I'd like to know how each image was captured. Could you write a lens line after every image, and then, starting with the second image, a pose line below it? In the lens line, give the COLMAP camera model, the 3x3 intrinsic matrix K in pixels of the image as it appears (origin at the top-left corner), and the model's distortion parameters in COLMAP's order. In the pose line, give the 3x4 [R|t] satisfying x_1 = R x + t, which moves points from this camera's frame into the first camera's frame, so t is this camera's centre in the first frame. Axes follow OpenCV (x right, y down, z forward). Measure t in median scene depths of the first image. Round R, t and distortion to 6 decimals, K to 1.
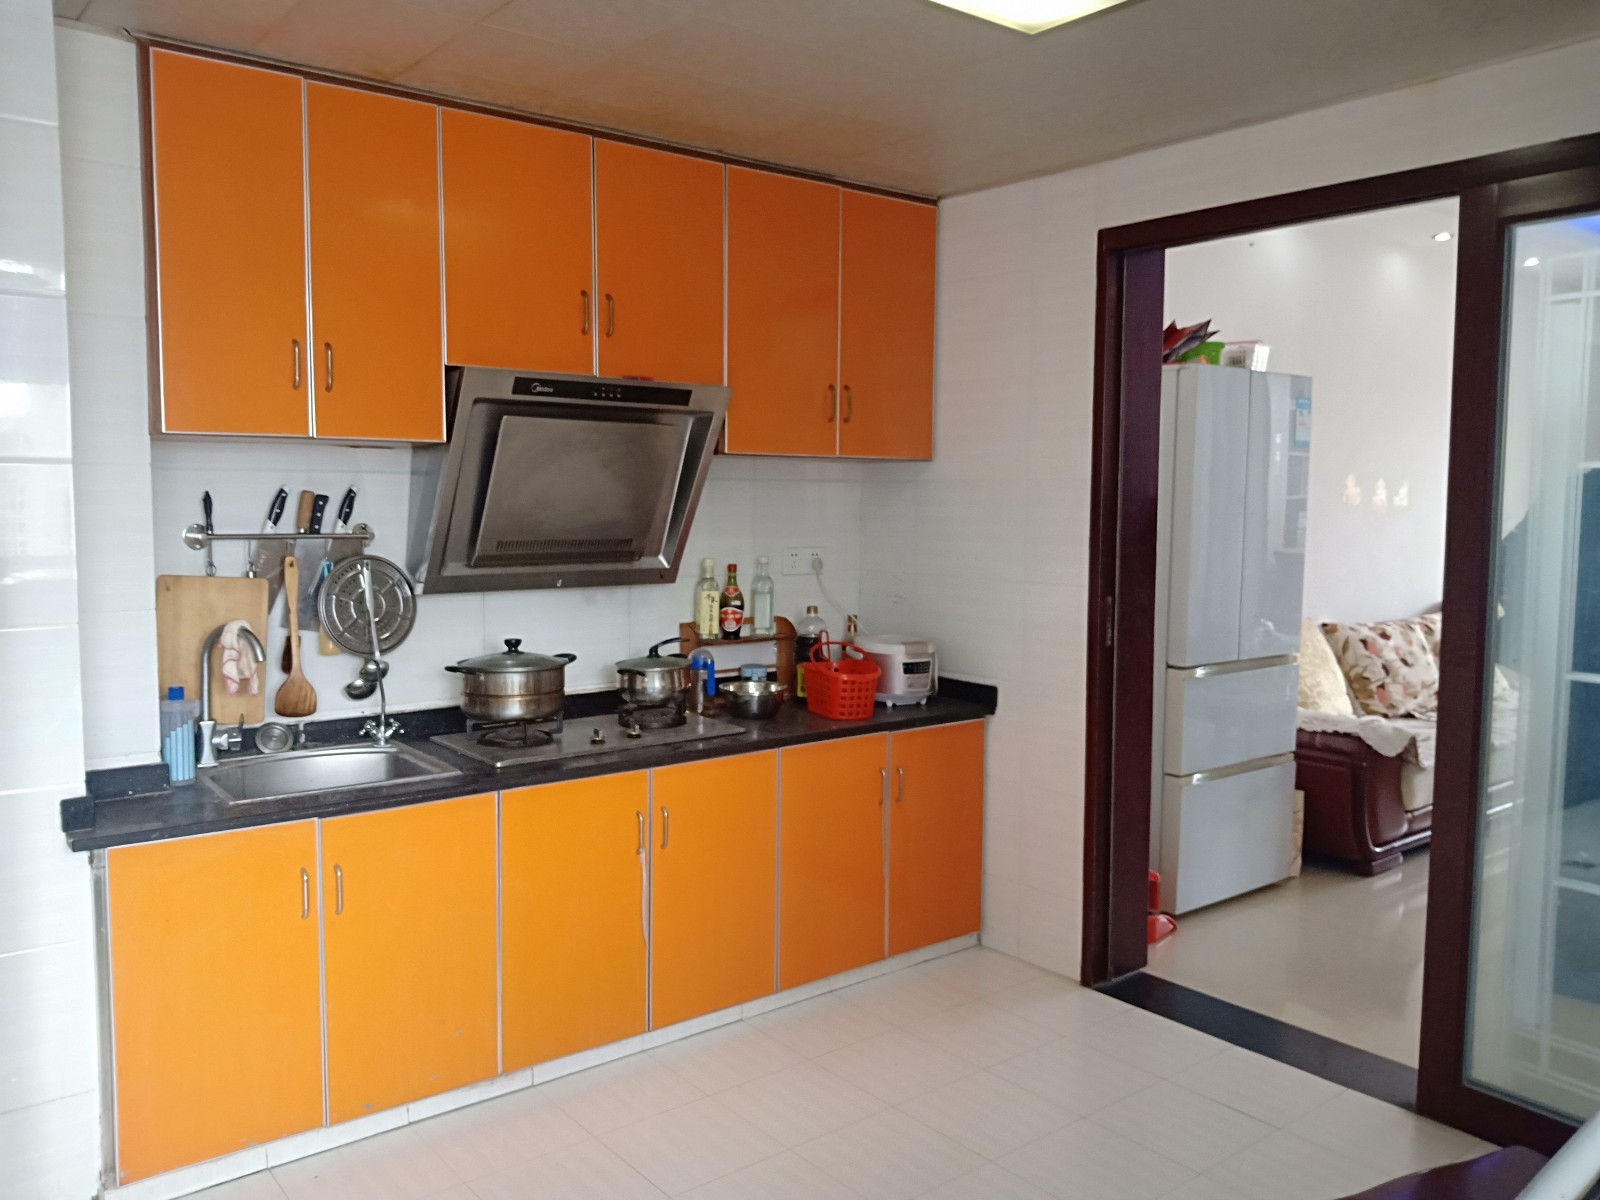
lens RADIAL K [[1262.1, 0, 769.3], [0, 1262.1, 592.9], [0, 0, 1]] dist [0.094907, -0.207023]
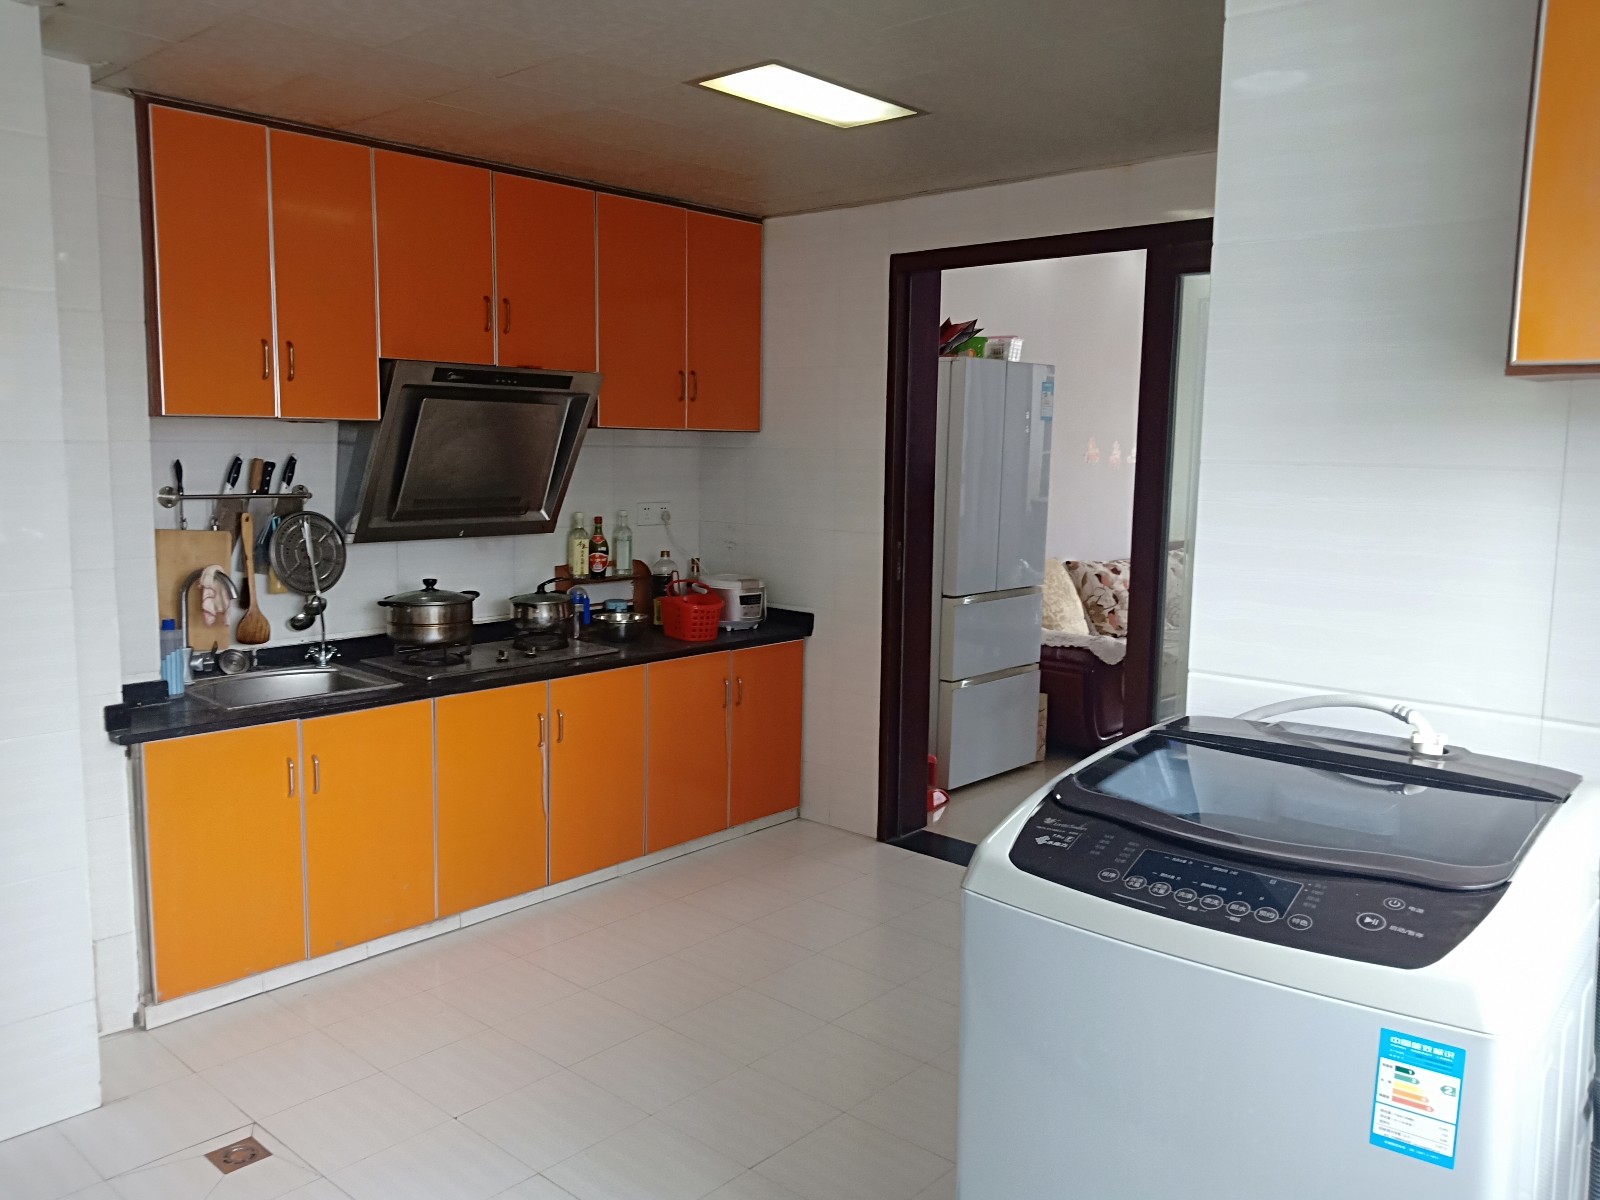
lens RADIAL K [[1262.1, 0, 769.3], [0, 1262.1, 592.9], [0, 0, 1]] dist [0.094907, -0.207023]
pose [[0.987213, -0.012599, 0.158909, -0.066866], [0.005549, 0.998984, 0.044731, -0.003341], [-0.159311, -0.043277, 0.986279, -0.247497]]
